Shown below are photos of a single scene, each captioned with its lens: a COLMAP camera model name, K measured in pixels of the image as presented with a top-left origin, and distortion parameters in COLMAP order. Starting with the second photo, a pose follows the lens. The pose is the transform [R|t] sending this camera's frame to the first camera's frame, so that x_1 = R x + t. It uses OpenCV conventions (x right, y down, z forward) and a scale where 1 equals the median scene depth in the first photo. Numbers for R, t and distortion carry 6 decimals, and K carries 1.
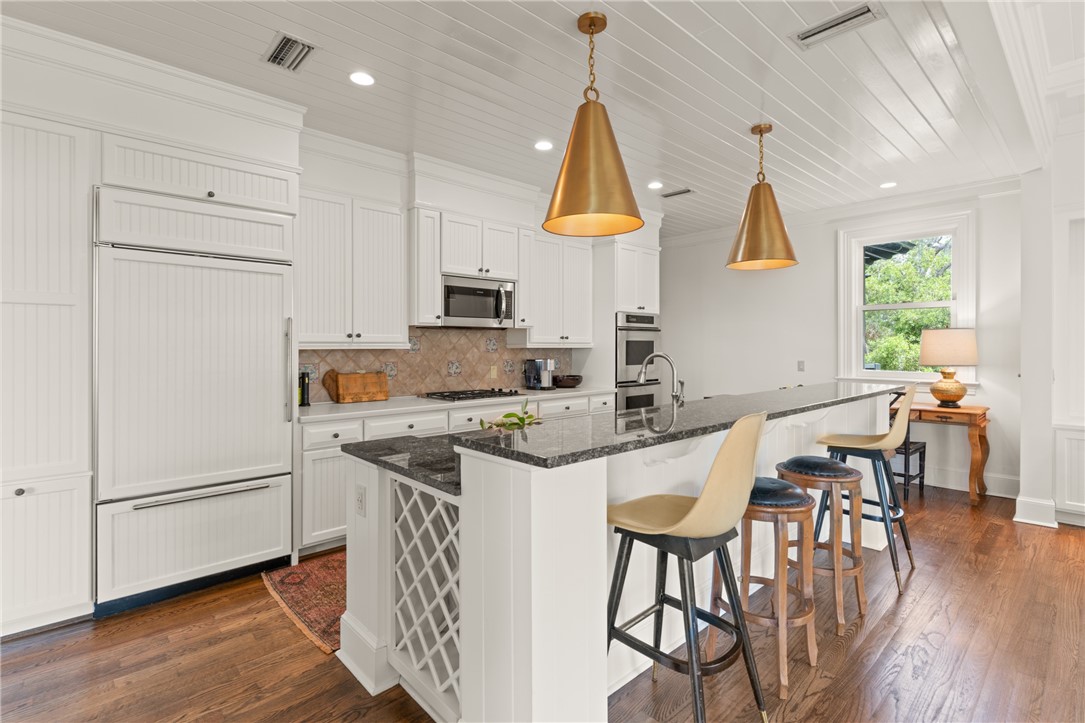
lens RADIAL K [[515.8, 0, 540.3], [0, 515.8, 346.9], [0, 0, 1]] dist [-0.000662, -0.000033]
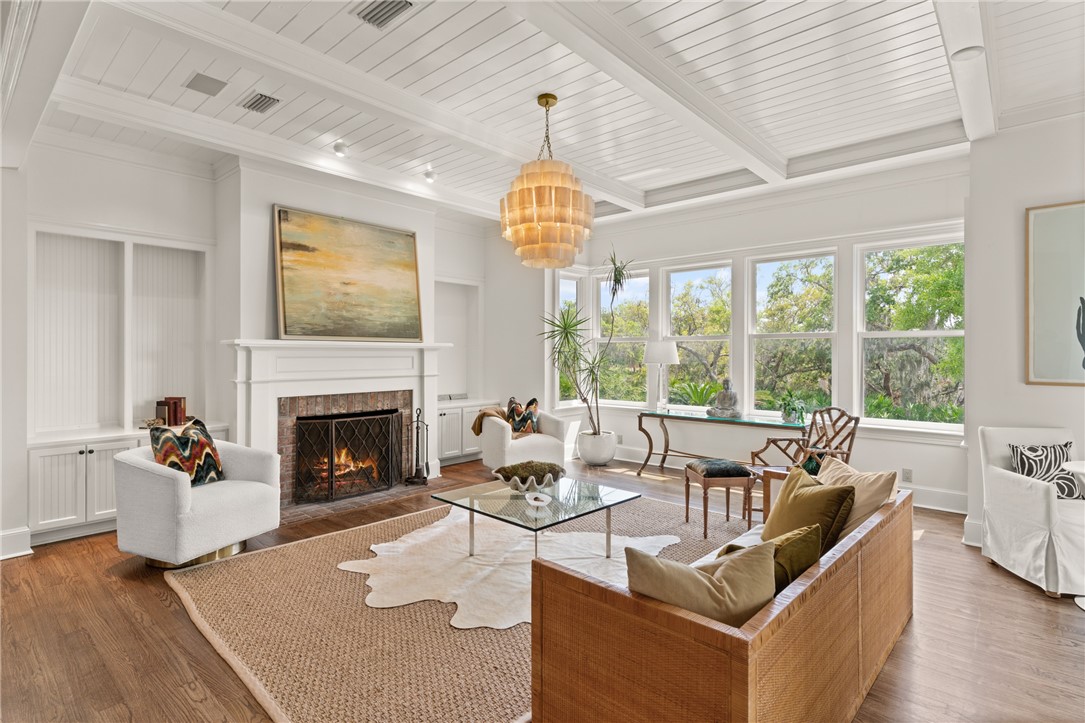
lens RADIAL K [[535.6, 0, 545.7], [0, 535.6, 355.7], [0, 0, 1]] dist [-0.003133, 0.000850]
pose [[-0.098190, -0.001606, 0.995166, -0.059041], [0.000440, 0.999999, 0.001657, -0.011369], [-0.995168, 0.000600, -0.098190, 0.127849]]
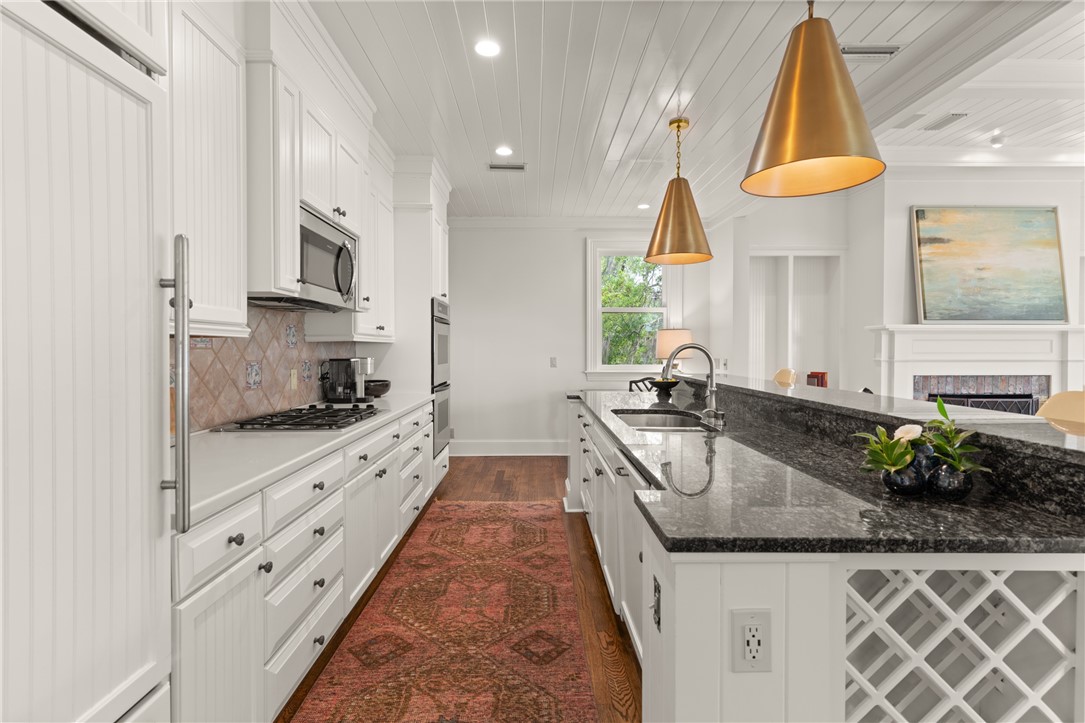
lens RADIAL K [[520.7, 0, 543.9], [0, 520.7, 353.5], [0, 0, 1]] dist [0.001009, 0.000486]
pose [[0.669637, -0.006511, 0.742660, -0.380410], [0.000220, 0.999963, 0.008568, 0.012949], [-0.742689, -0.005574, 0.669614, 0.380228]]
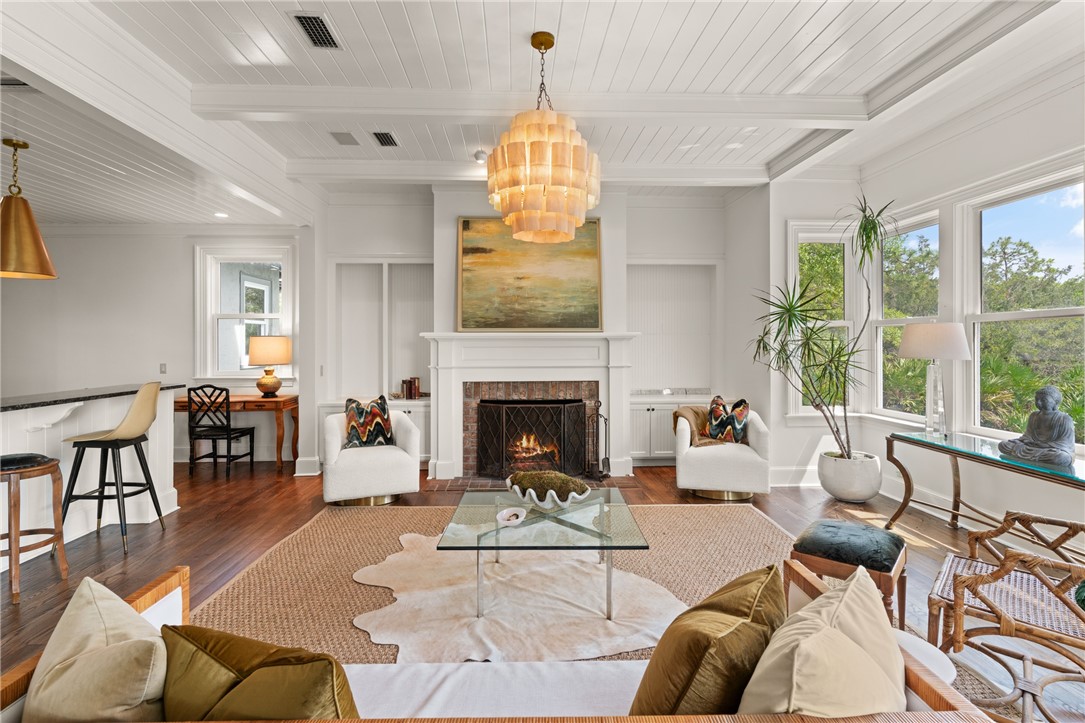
lens RADIAL K [[526.1, 0, 539.5], [0, 526.1, 341.6], [0, 0, 1]] dist [0.000674, 0.000261]
pose [[0.646818, 0.000525, 0.762644, 0.230353], [0.003127, 0.999990, -0.003340, -0.015093], [-0.762638, 0.004546, 0.646810, -0.362267]]
